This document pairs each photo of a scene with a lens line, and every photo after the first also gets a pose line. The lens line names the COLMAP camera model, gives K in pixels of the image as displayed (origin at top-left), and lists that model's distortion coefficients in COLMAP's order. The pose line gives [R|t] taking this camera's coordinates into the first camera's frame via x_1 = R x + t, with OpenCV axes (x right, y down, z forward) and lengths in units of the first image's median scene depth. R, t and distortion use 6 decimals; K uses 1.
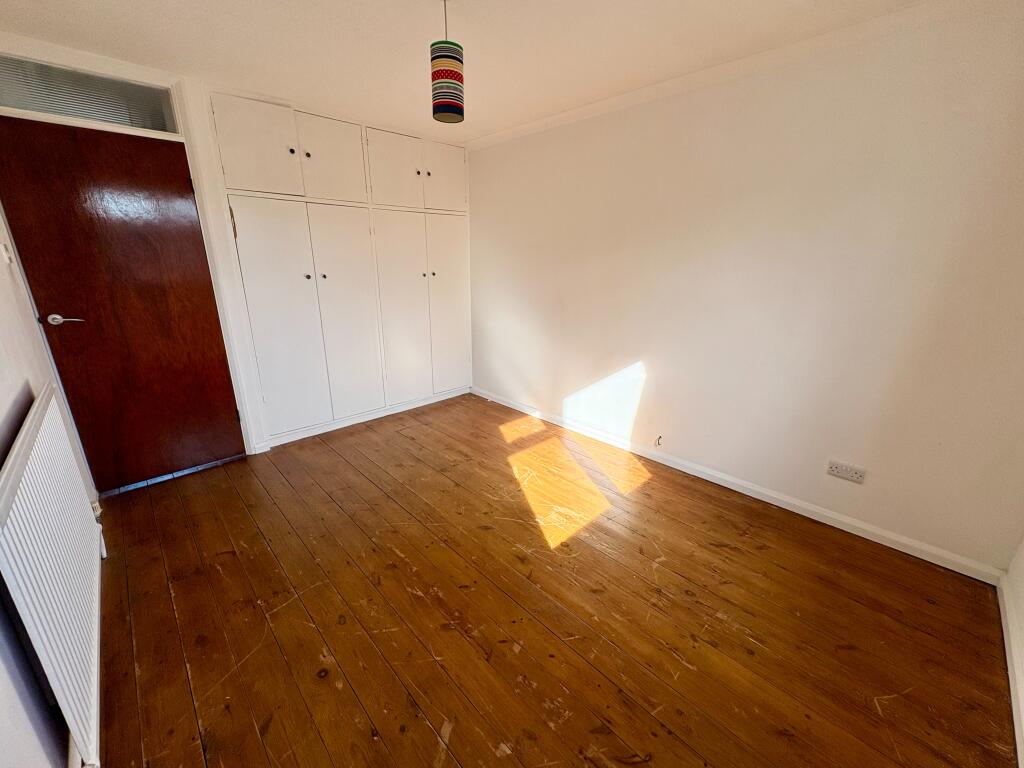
lens RADIAL K [[407.3, 0, 512.7], [0, 407.3, 383.7], [0, 0, 1]] dist [-0.001890, 0.000243]
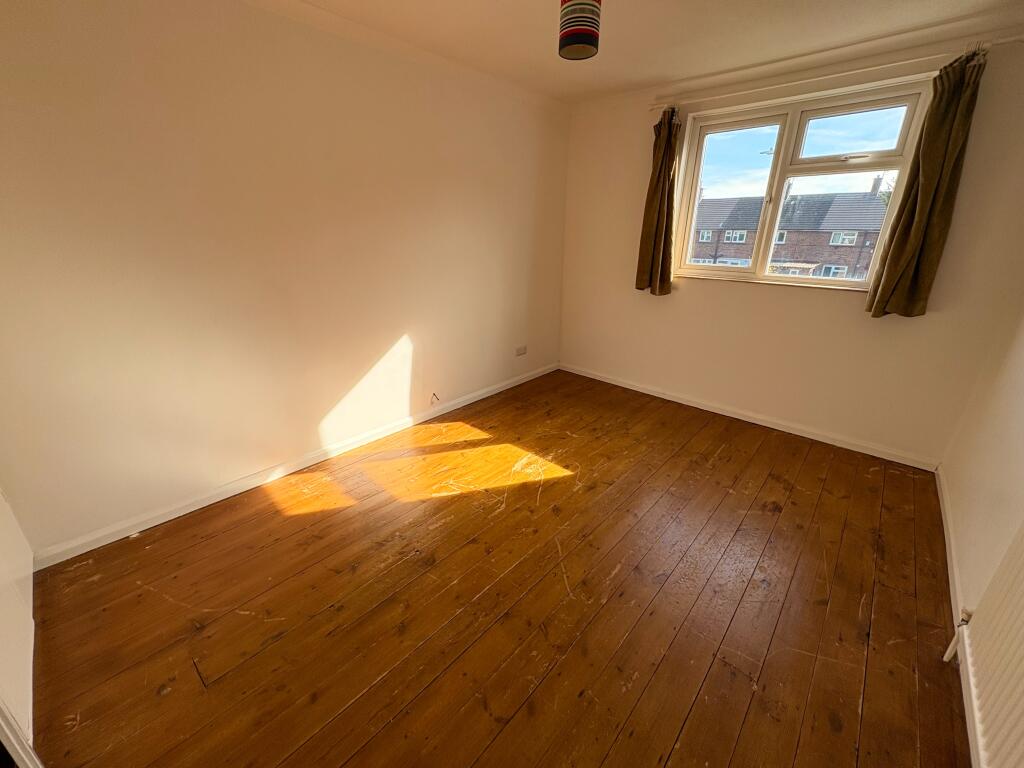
lens RADIAL K [[407.3, 0, 512.9], [0, 407.3, 382.0], [0, 0, 1]] dist [-0.001890, 0.000243]
pose [[-0.063522, -0.355057, 0.932684, -0.770395], [0.283308, 0.889707, 0.357991, -0.268133], [-0.956923, 0.286977, 0.044074, 0.862431]]
